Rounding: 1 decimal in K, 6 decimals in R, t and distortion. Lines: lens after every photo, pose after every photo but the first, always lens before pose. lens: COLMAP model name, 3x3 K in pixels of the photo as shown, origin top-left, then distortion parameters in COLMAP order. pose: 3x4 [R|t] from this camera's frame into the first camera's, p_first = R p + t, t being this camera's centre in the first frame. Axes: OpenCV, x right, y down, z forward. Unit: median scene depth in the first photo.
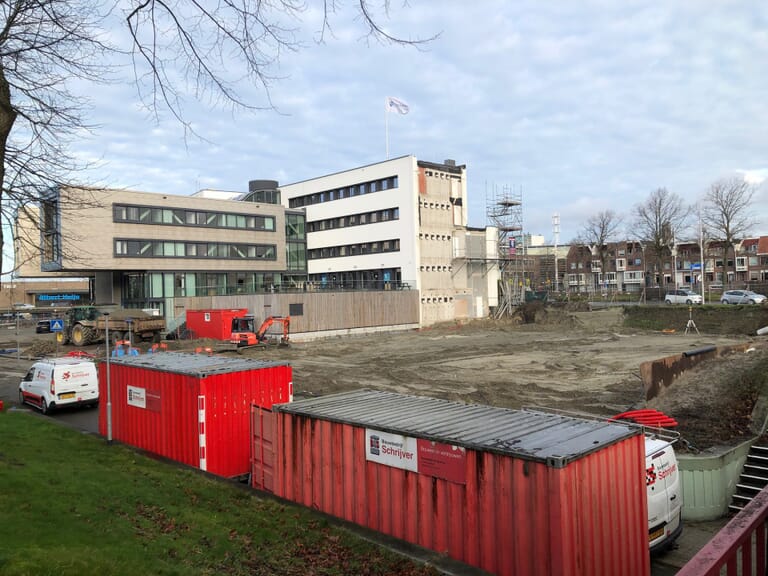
lens RADIAL K [[635.6, 0, 384.0], [0, 635.6, 288.0], [0, 0, 1]] dist [0.151291, -0.001406]
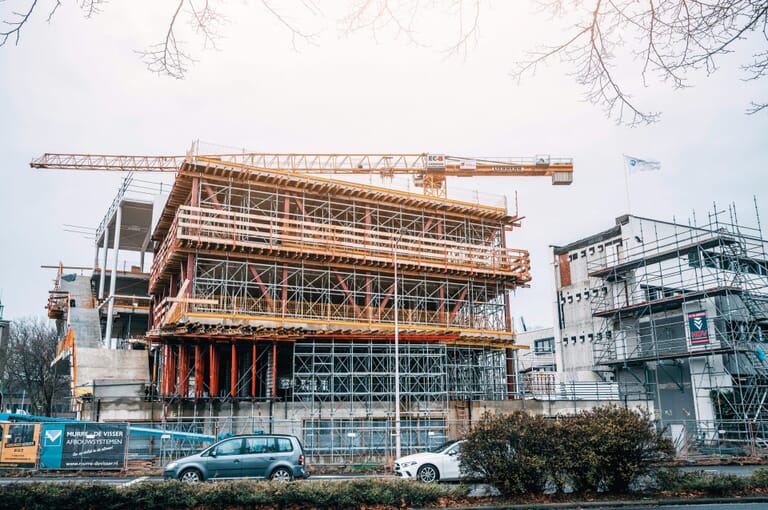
lens RADIAL K [[615.1, 0, 384.0], [0, 615.1, 255.0], [0, 0, 1]] dist [-0.006406, -0.004761]
pose [[-0.296022, -0.214931, -0.930686, 0.829830], [0.032062, 0.971570, -0.234571, -0.013416], [0.954643, -0.099278, -0.280715, 0.985208]]
